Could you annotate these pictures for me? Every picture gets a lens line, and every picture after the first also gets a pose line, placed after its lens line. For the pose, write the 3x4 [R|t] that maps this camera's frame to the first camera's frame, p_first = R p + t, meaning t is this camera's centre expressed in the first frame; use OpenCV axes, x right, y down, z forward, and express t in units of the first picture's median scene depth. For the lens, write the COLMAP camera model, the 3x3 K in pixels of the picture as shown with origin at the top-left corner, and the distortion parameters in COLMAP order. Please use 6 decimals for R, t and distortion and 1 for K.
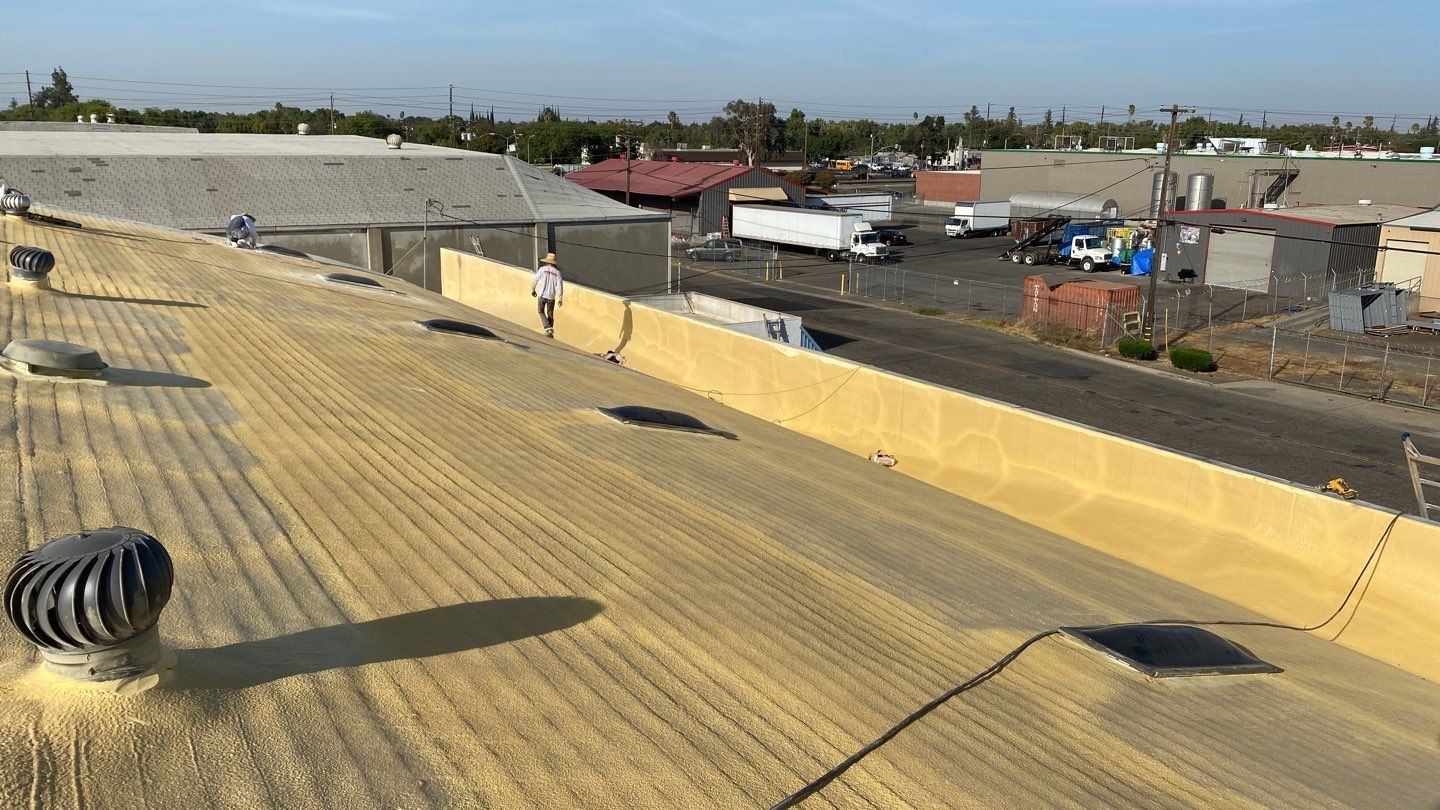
lens RADIAL K [[1088.5, 0, 704.5], [0, 1088.5, 416.6], [0, 0, 1]] dist [0.049999, -0.069221]
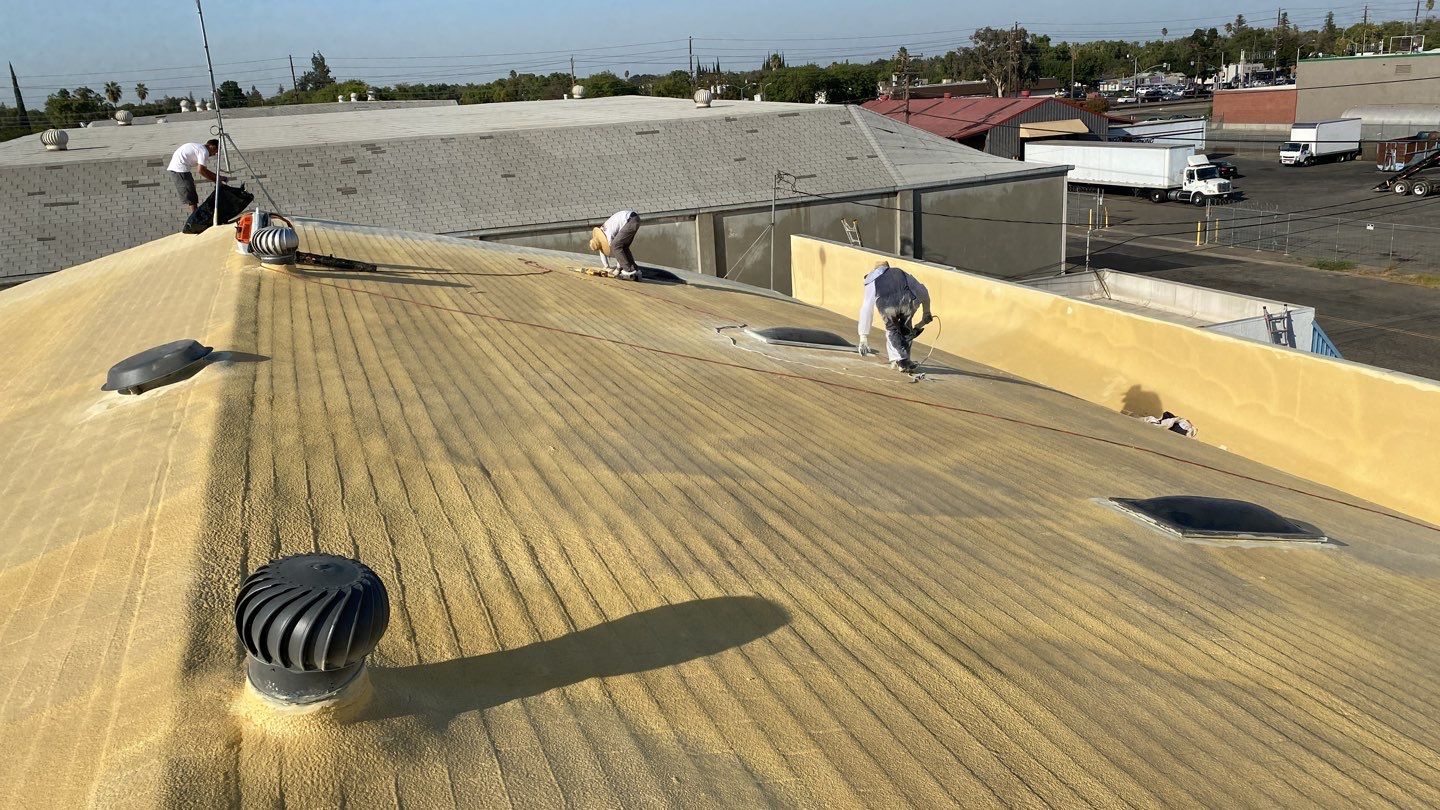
lens RADIAL K [[1088.5, 0, 722.5], [0, 1088.5, 393.9], [0, 0, 1]] dist [0.049999, -0.069221]
pose [[0.982295, -0.020503, -0.186218, -0.059999], [0.025875, 0.999315, 0.026464, -0.025929], [0.185547, -0.030814, 0.982152, 0.098002]]
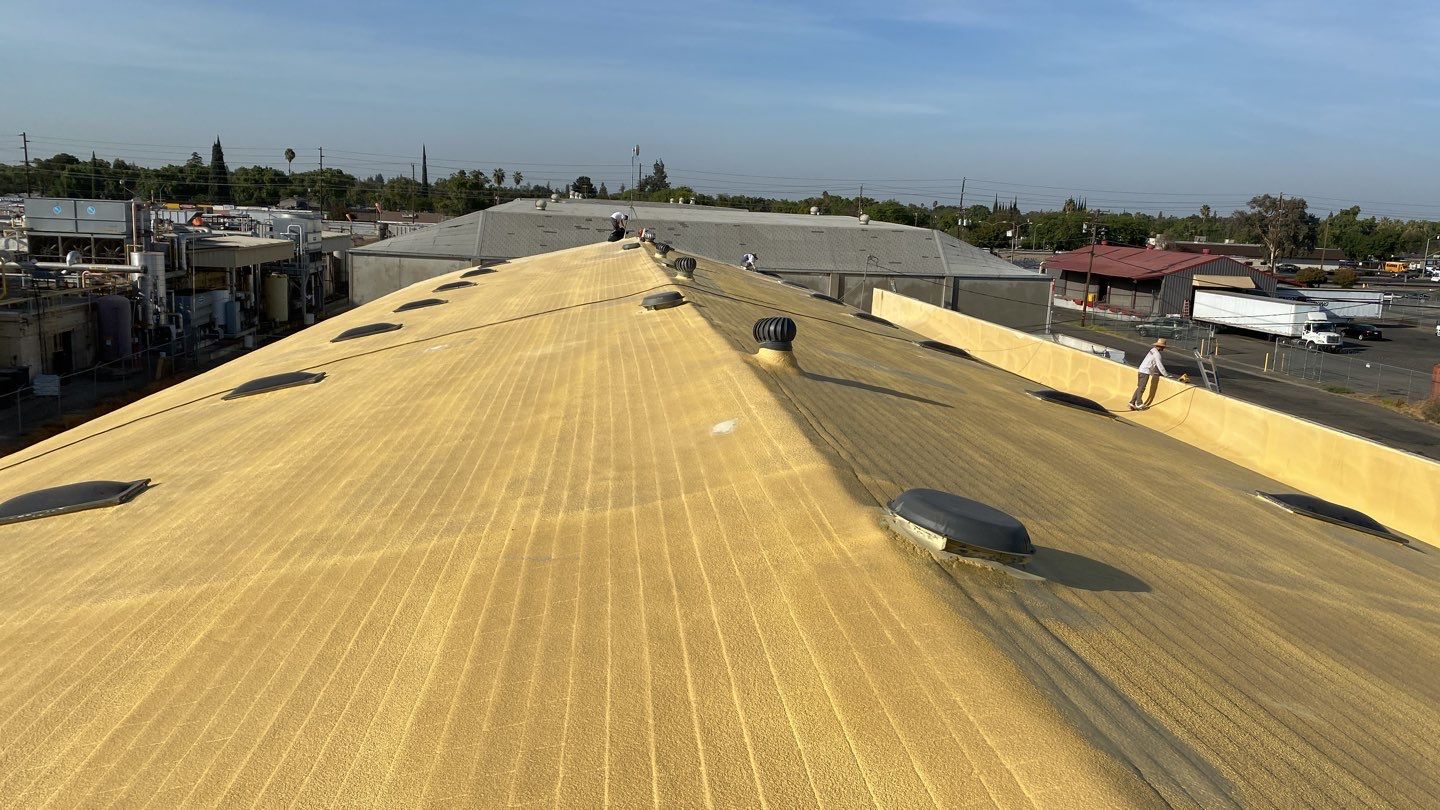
lens RADIAL K [[1088.5, 0, 718.4], [0, 1088.5, 406.4], [0, 0, 1]] dist [0.049999, -0.069221]
pose [[0.897269, 0.104428, -0.428956, 0.090222], [-0.141012, 0.988517, -0.054310, 0.047529], [0.418359, 0.109219, 0.901691, -0.169024]]
